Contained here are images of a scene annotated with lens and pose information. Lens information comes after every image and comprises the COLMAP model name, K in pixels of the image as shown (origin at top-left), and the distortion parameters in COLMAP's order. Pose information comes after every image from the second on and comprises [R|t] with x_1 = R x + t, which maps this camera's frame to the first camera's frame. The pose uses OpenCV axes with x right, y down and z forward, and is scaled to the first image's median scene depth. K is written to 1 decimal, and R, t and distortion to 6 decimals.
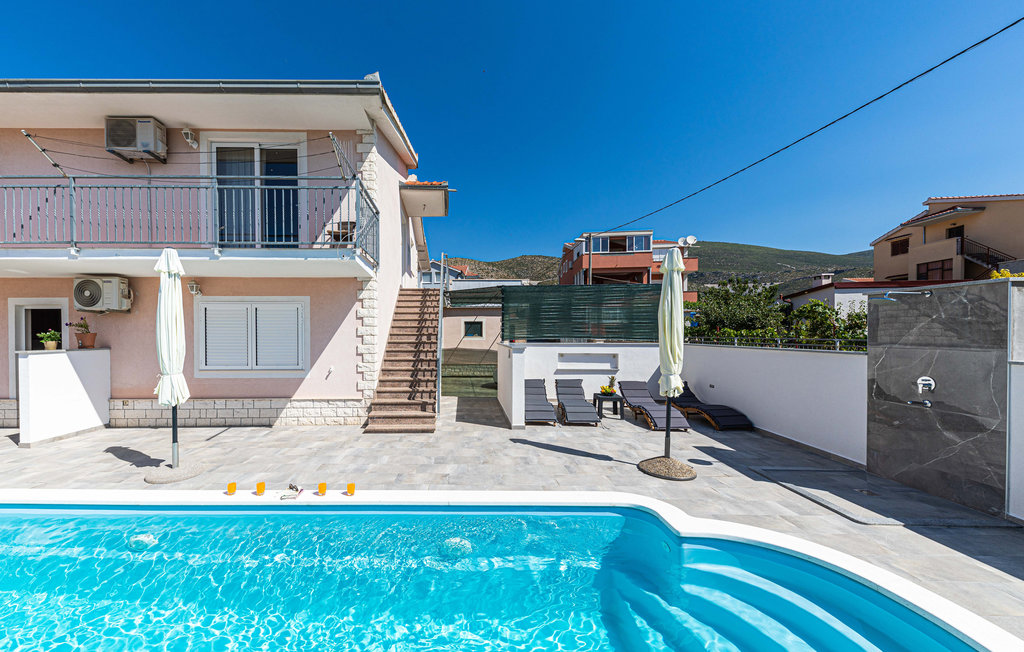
lens RADIAL K [[367.7, 0, 512.7], [0, 367.7, 333.0], [0, 0, 1]] dist [0.005543, 0.000443]
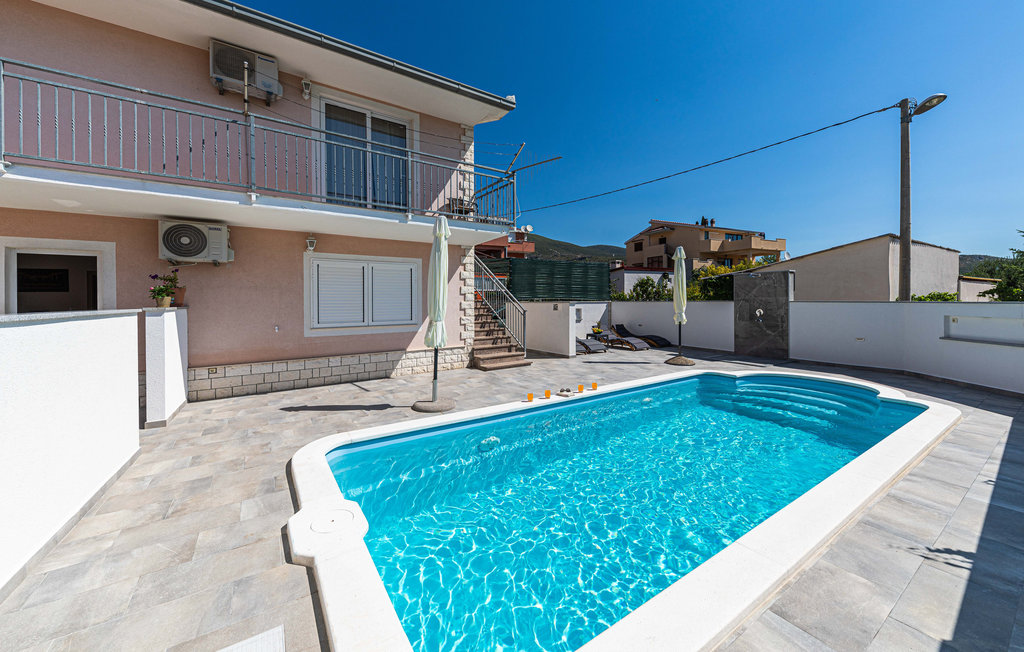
lens RADIAL K [[367.7, 0, 485.4], [0, 367.7, 297.5], [0, 0, 1]] dist [0.005543, 0.000443]
pose [[0.846943, 0.003168, 0.531674, -0.973303], [0.006000, 0.999862, -0.015516, 0.038054], [-0.531650, 0.016331, 0.846807, -0.053216]]
